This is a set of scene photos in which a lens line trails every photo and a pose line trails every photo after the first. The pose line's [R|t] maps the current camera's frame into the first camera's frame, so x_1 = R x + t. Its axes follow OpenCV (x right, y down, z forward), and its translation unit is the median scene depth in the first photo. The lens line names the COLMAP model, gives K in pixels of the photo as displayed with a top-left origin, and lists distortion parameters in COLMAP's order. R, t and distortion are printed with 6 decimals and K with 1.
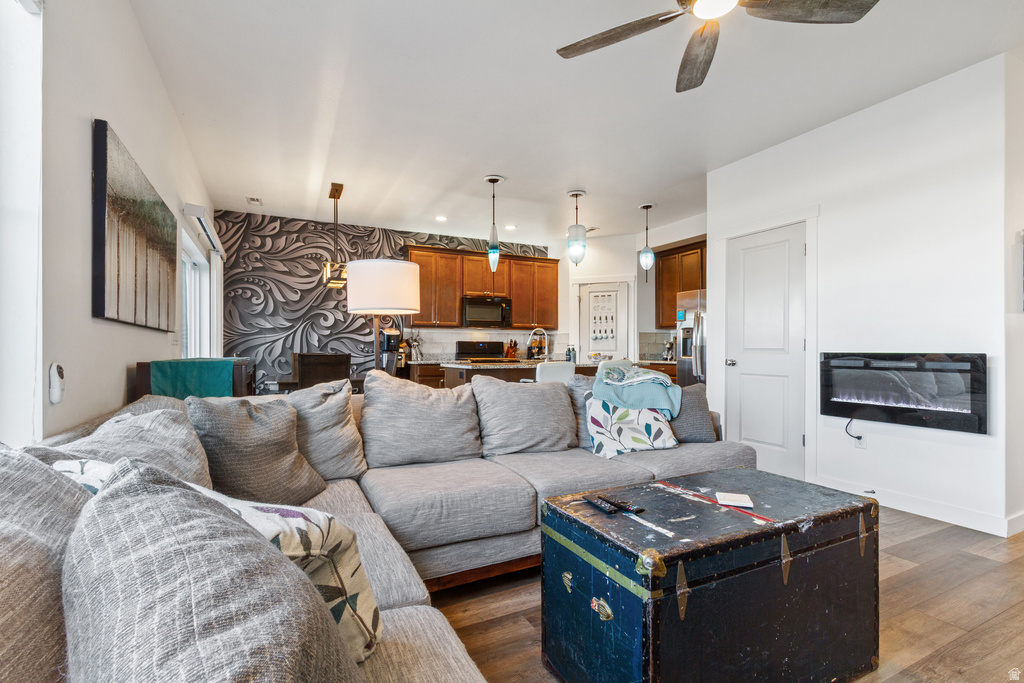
lens RADIAL K [[471.4, 0, 510.2], [0, 471.4, 349.8], [0, 0, 1]] dist [0.007048, -0.001402]
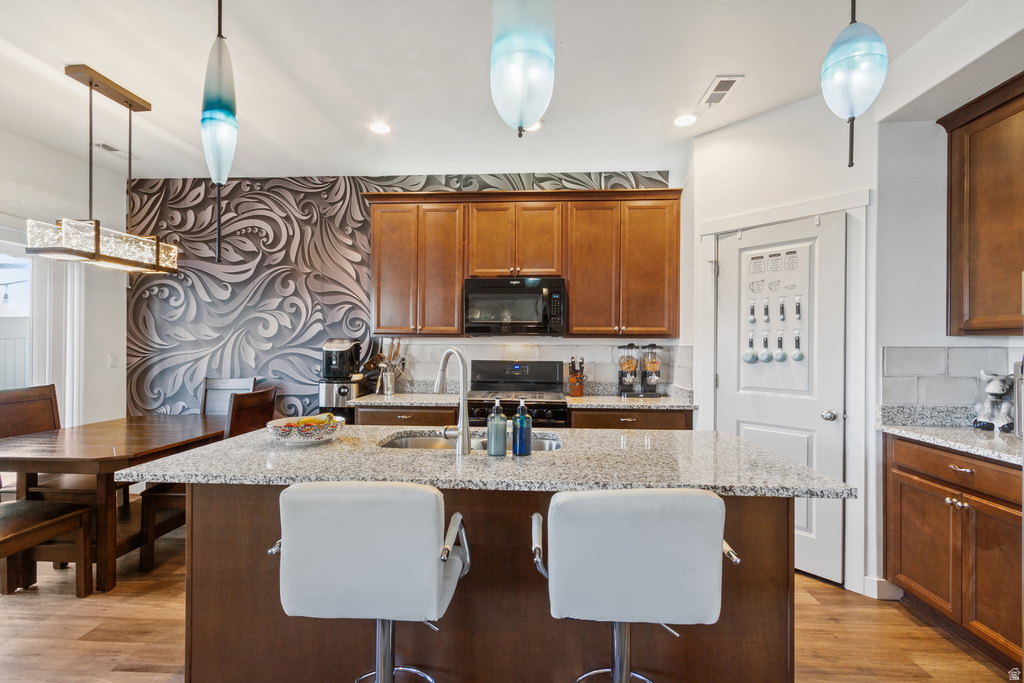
lens RADIAL K [[471.4, 0, 509.4], [0, 471.4, 346.2], [0, 0, 1]] dist [0.007048, -0.001402]
pose [[0.866379, 0.004970, -0.499363, 0.221787], [-0.006160, 0.999981, -0.000735, -0.037576], [0.499350, 0.003713, 0.866393, 0.583820]]
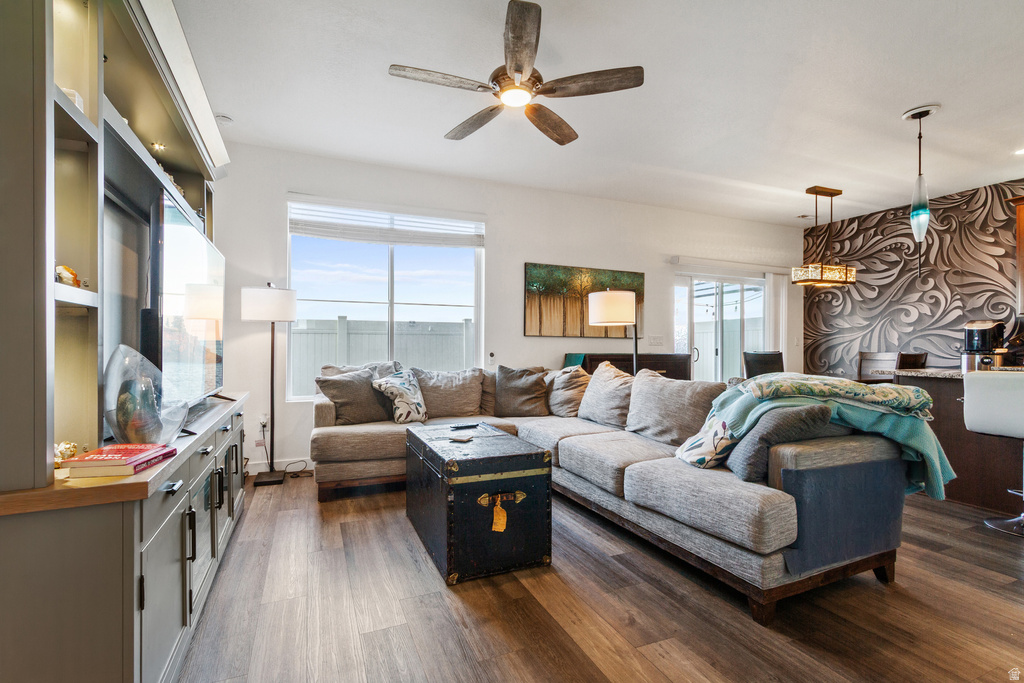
lens RADIAL K [[471.4, 0, 517.6], [0, 471.4, 345.9], [0, 0, 1]] dist [0.007048, -0.001402]
pose [[-0.047191, -0.000160, -0.998886, 0.513523], [-0.003489, 0.999994, 0.000005, -0.003544], [0.998880, 0.003485, -0.047192, 0.303547]]
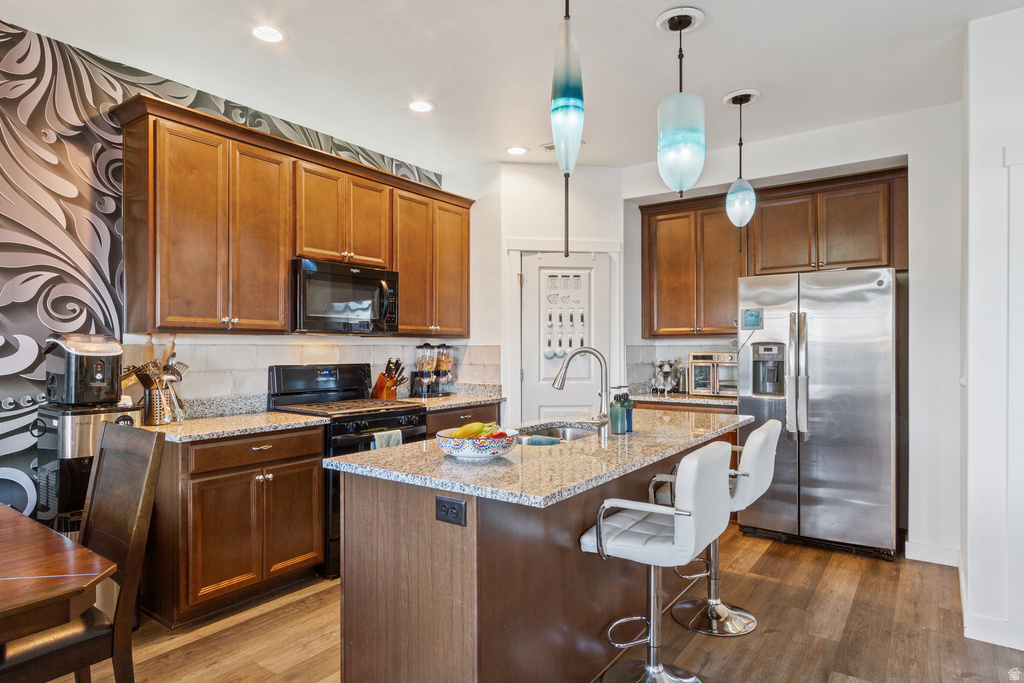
lens RADIAL K [[583.8, 0, 511.7], [0, 583.8, 348.6], [0, 0, 1]] dist [0.013111, -0.006620]
pose [[0.886244, -0.001218, 0.463216, -0.177508], [0.001191, 0.999999, 0.000351, -0.035959], [-0.463216, 0.000241, 0.886245, 0.484923]]
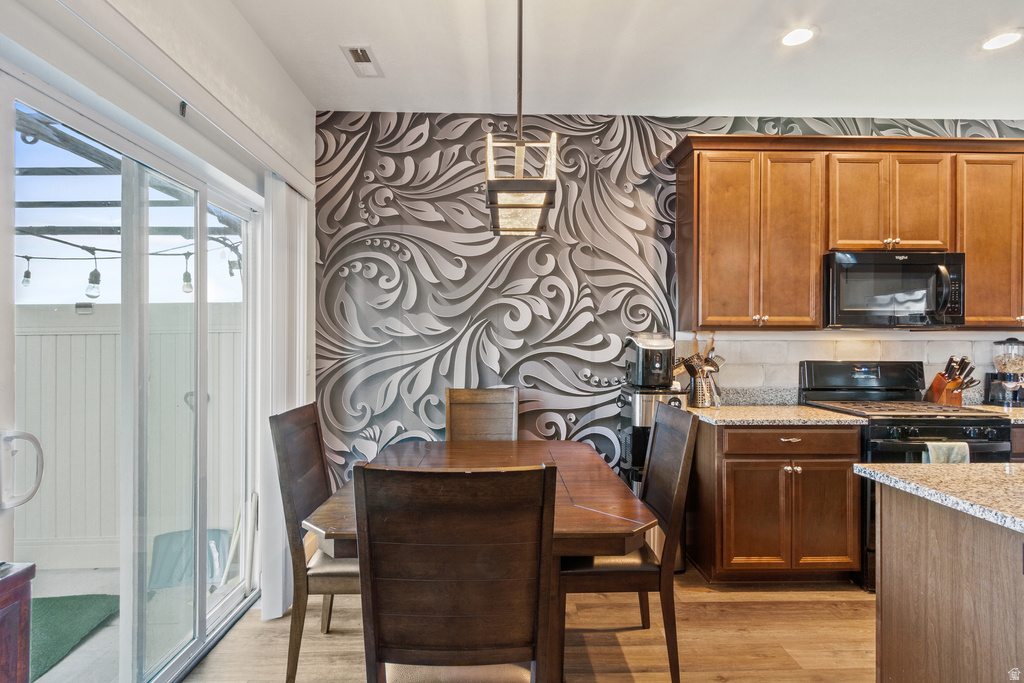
lens RADIAL K [[517.7, 0, 506.5], [0, 517.7, 342.2], [0, 0, 1]] dist [0.002628, -0.002711]
pose [[0.904962, 0.000942, -0.425490, -0.168563], [-0.002104, 0.999995, -0.002261, -0.036128], [0.425486, 0.002942, 0.904960, 0.503721]]
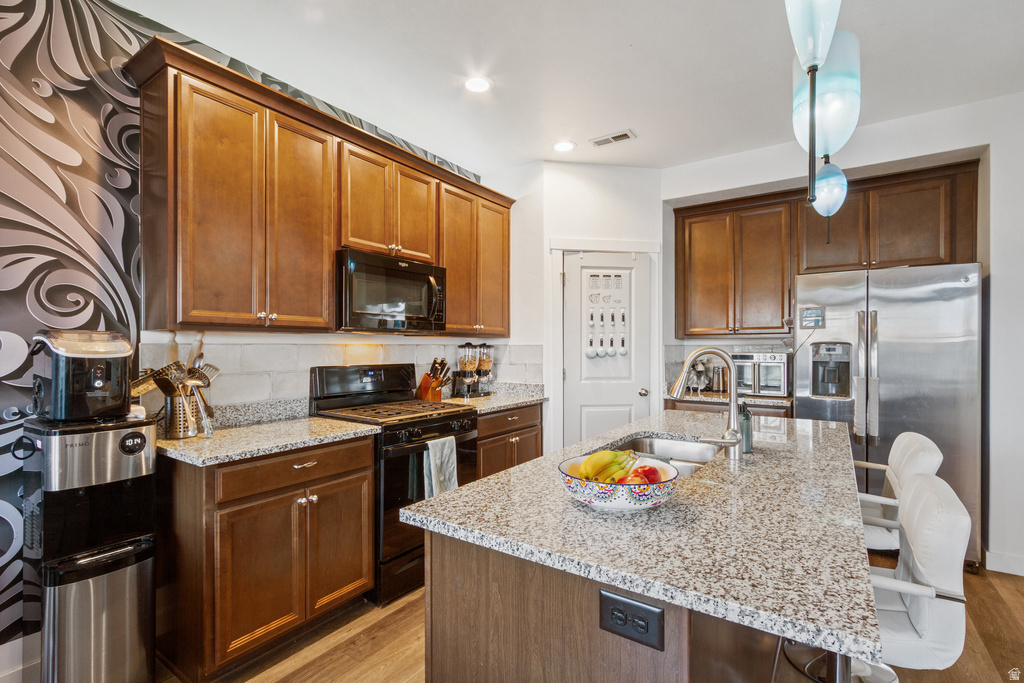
lens RADIAL K [[471.4, 0, 510.4], [0, 471.4, 349.0], [0, 0, 1]] dist [0.007048, -0.001402]
pose [[0.876408, -0.001989, 0.481566, -0.170183], [0.000358, 0.999994, 0.003480, -0.036752], [-0.481570, -0.002878, 0.876403, 0.638977]]
